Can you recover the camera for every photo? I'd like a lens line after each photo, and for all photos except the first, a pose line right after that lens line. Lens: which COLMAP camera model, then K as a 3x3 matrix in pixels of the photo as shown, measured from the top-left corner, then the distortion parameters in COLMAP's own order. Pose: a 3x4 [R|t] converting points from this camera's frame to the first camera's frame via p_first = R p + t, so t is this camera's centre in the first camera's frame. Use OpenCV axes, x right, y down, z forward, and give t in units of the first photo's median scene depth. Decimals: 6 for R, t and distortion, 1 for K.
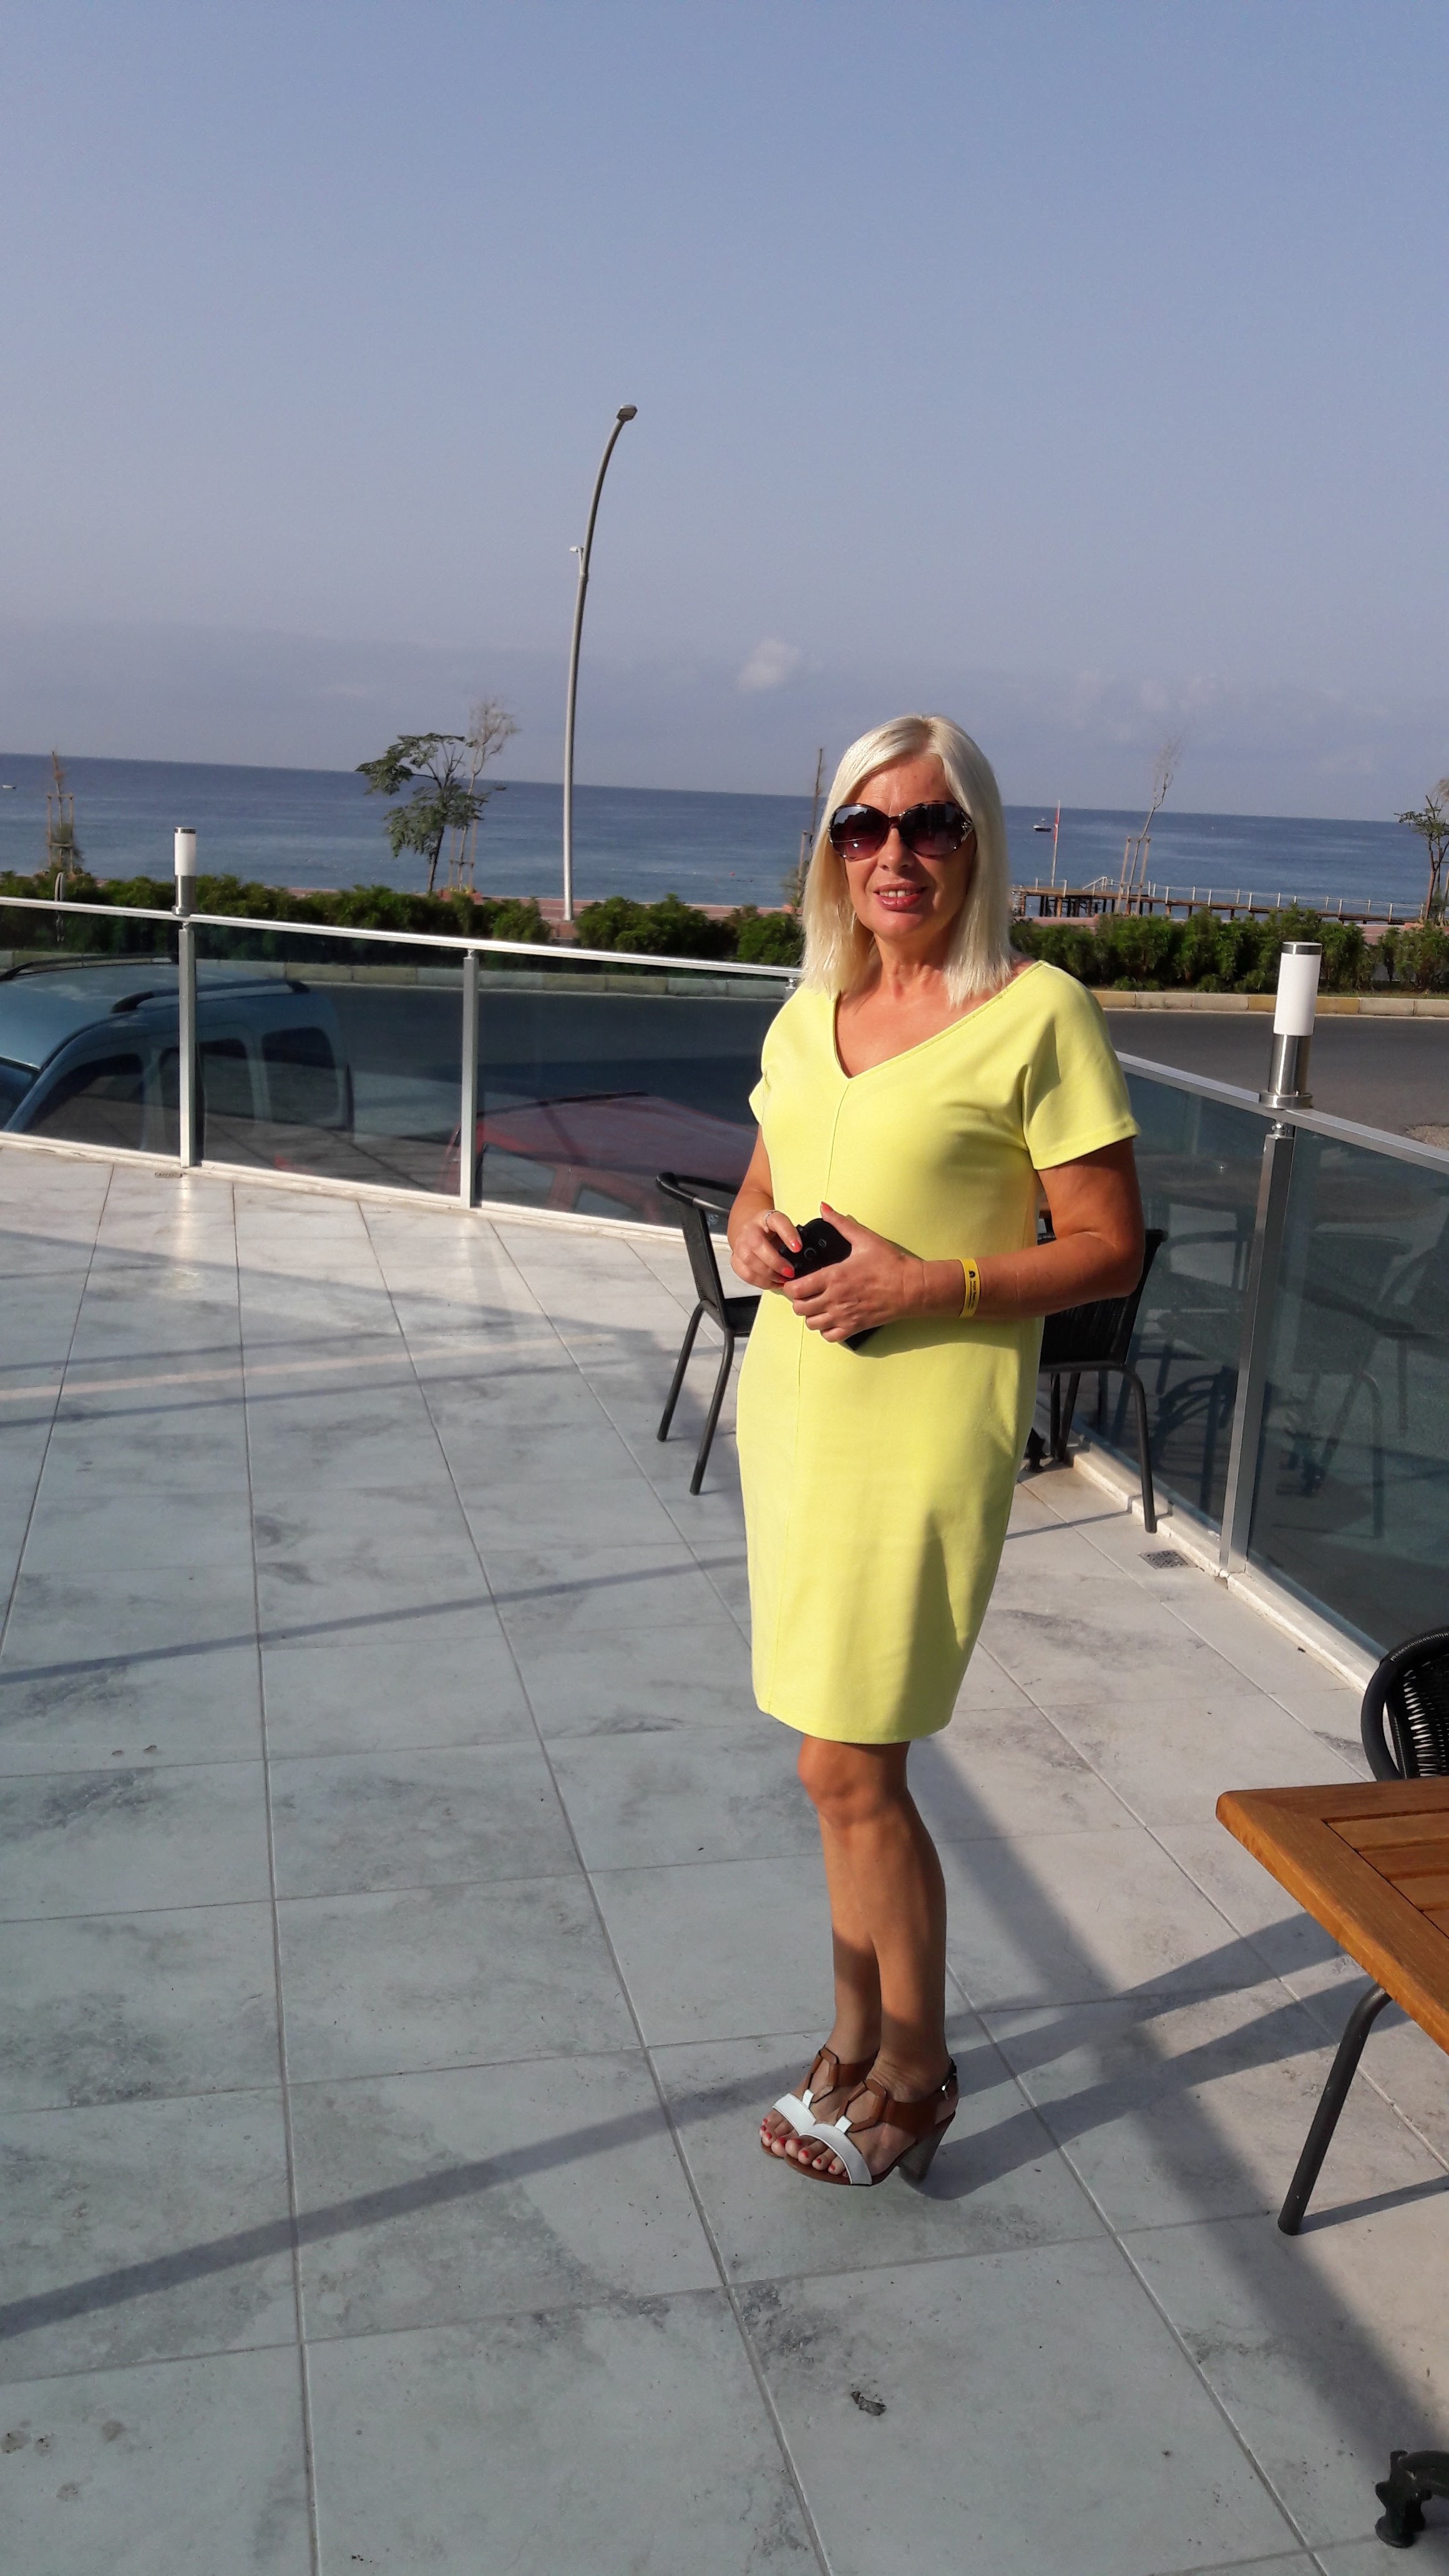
lens RADIAL K [[1996.5, 0, 724.5], [0, 1996.5, 1288.0], [0, 0, 1]] dist [0.071710, 0.000922]
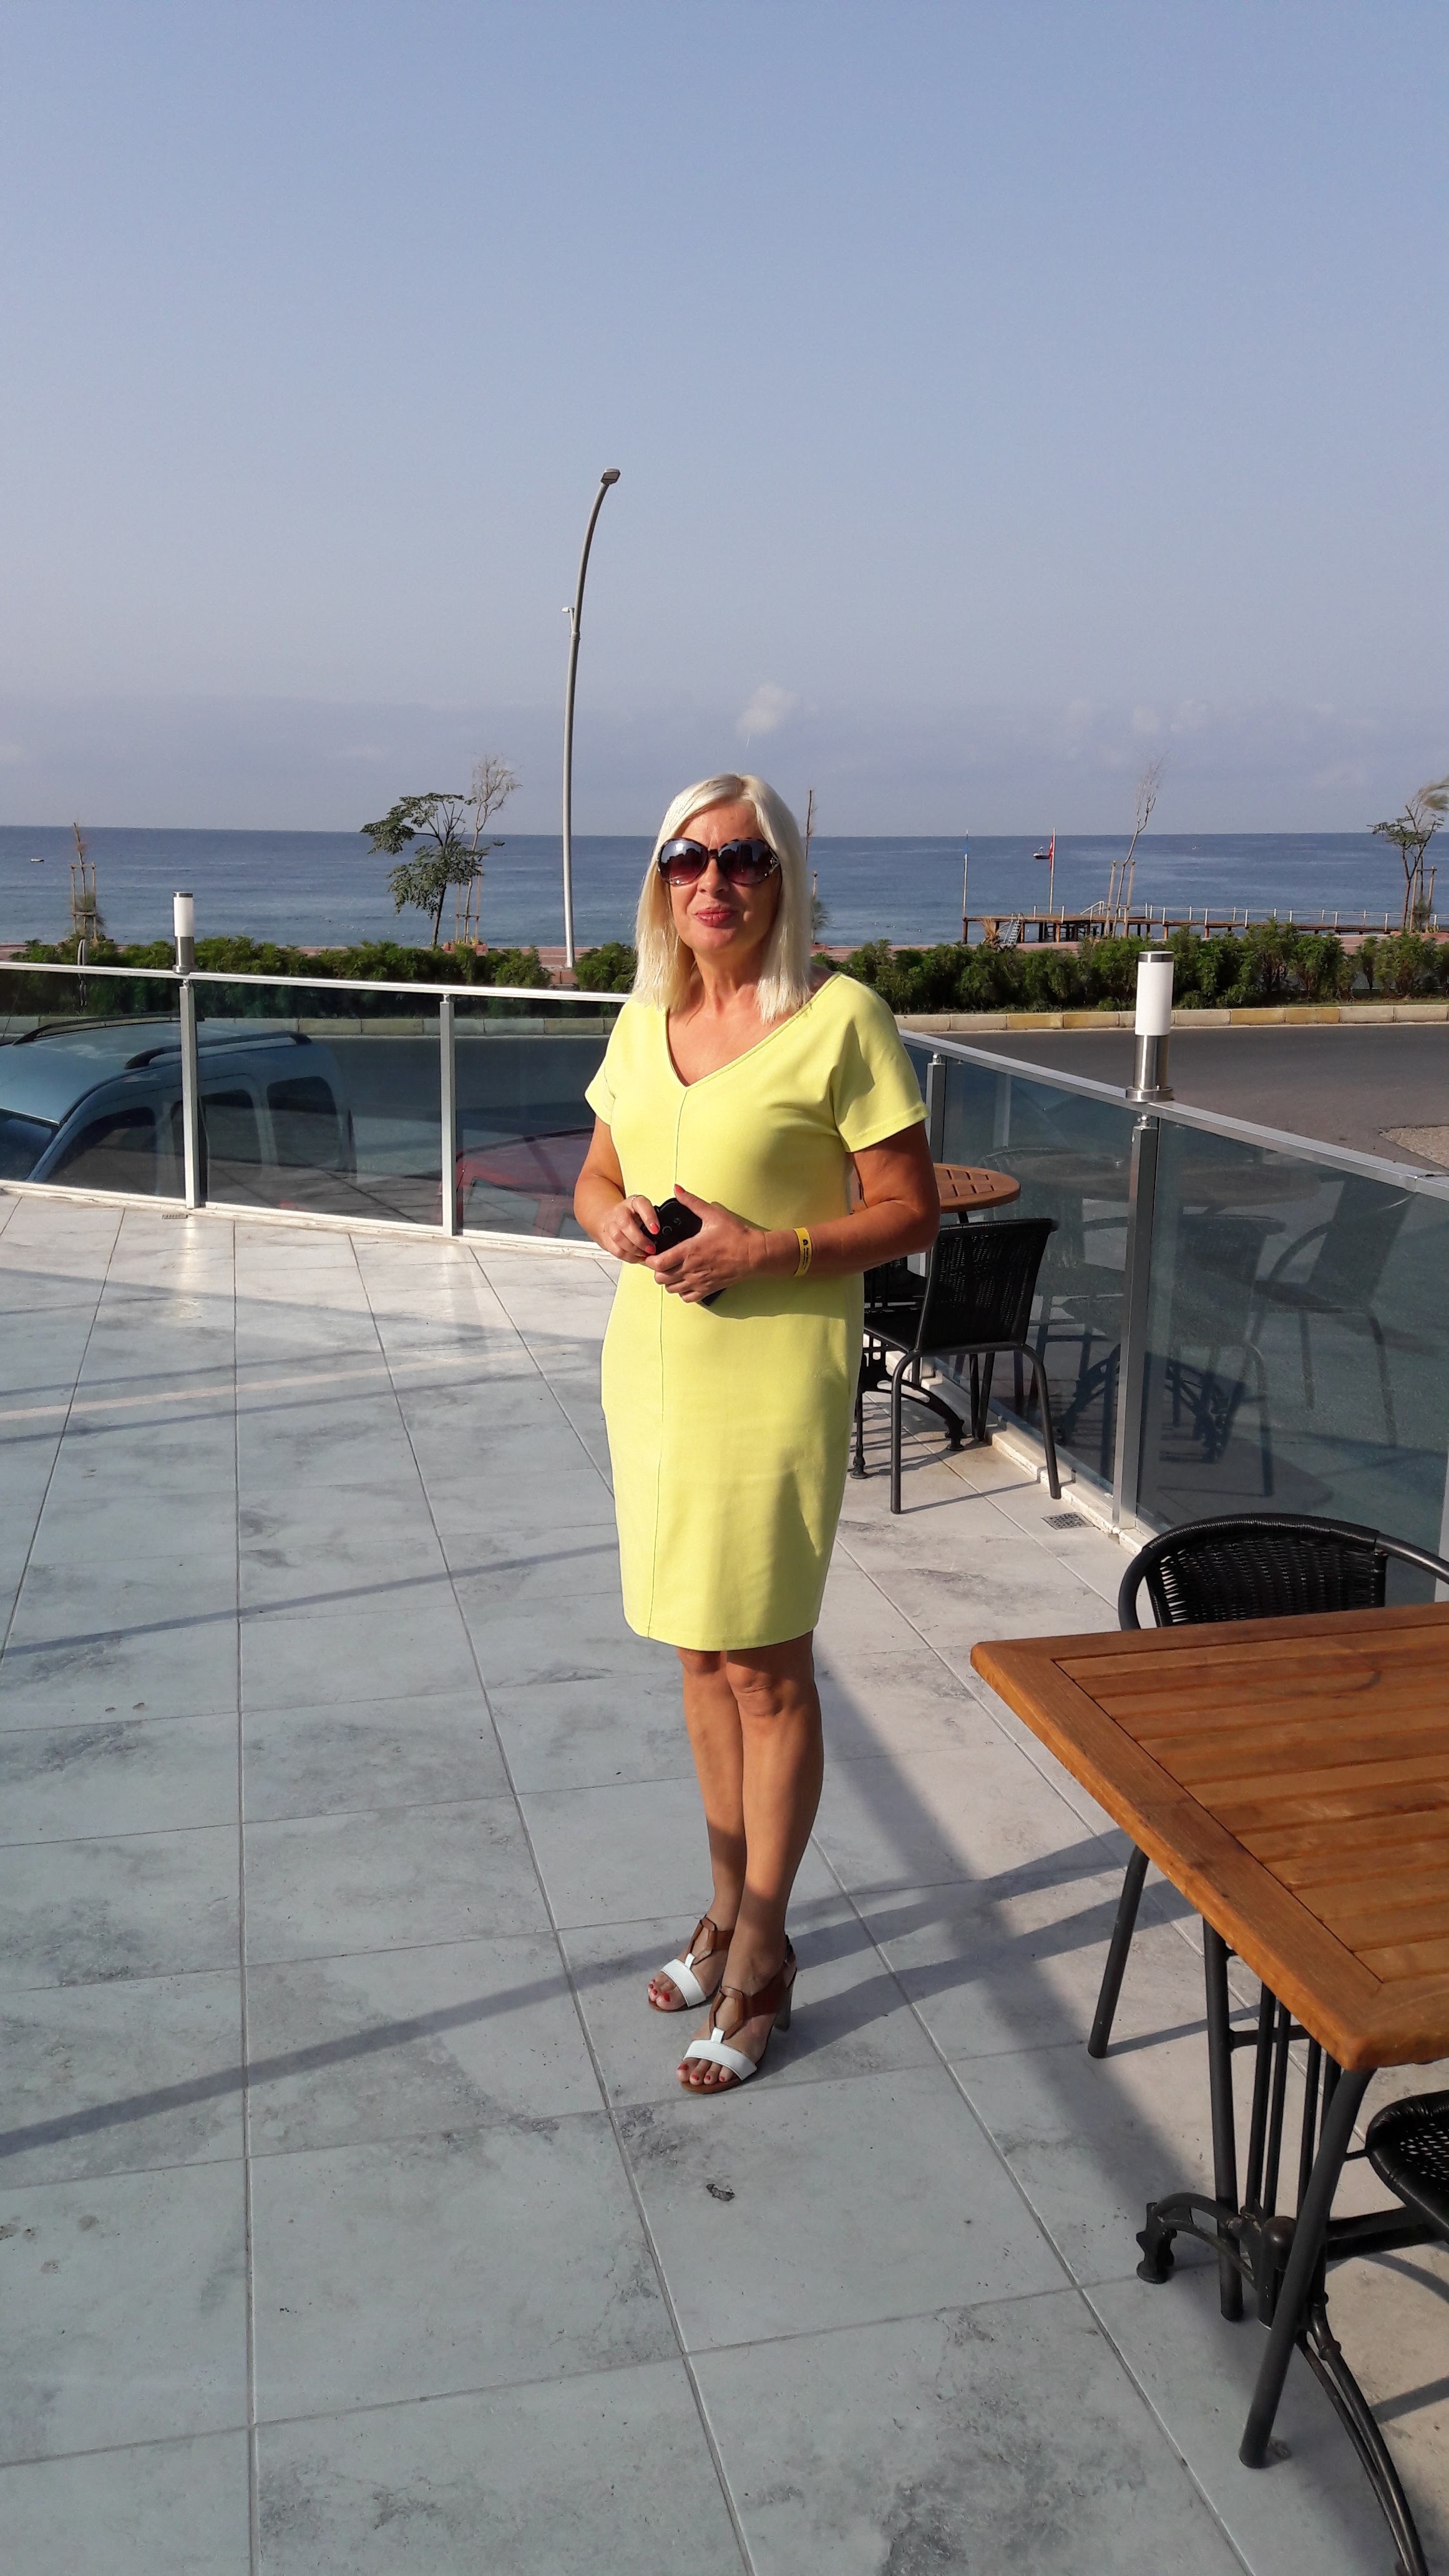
lens RADIAL K [[2152.2, 0, 724.5], [0, 2152.2, 1288.0], [0, 0, 1]] dist [0.097753, 0.003408]
pose [[0.997885, -0.035869, -0.054203, 0.116085], [0.033924, 0.998762, -0.036394, 0.051105], [0.055442, 0.034479, 0.997866, -0.202792]]
